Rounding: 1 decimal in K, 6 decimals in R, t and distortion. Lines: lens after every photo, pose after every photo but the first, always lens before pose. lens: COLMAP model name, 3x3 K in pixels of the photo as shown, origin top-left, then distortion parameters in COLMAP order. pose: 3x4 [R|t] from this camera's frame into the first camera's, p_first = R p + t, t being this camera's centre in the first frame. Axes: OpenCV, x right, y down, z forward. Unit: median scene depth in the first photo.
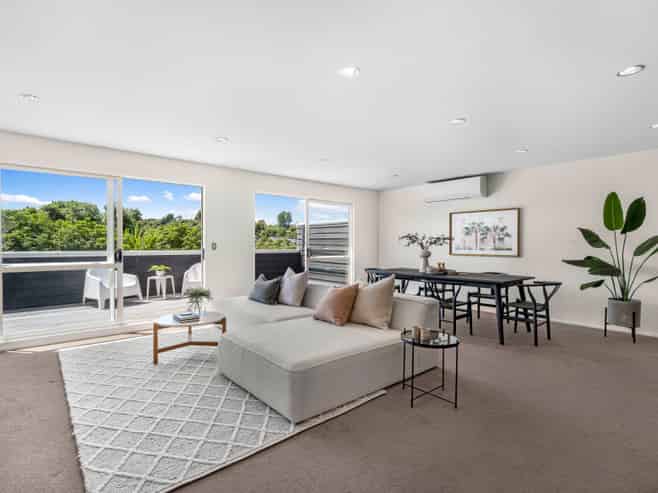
lens RADIAL K [[338.1, 0, 328.9], [0, 338.1, 246.8], [0, 0, 1]] dist [-0.002378, -0.000093]
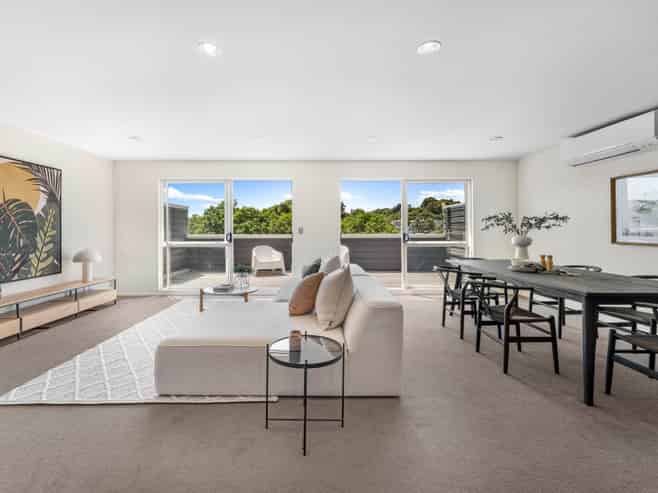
lens RADIAL K [[307.4, 0, 318.2], [0, 307.4, 231.9], [0, 0, 1]] dist [-0.001602, -0.000396]
pose [[0.759773, 0.000418, -0.650188, 0.377384], [0.000441, 0.999999, 0.001158, 0.000675], [0.650188, -0.001166, 0.759772, 0.238204]]
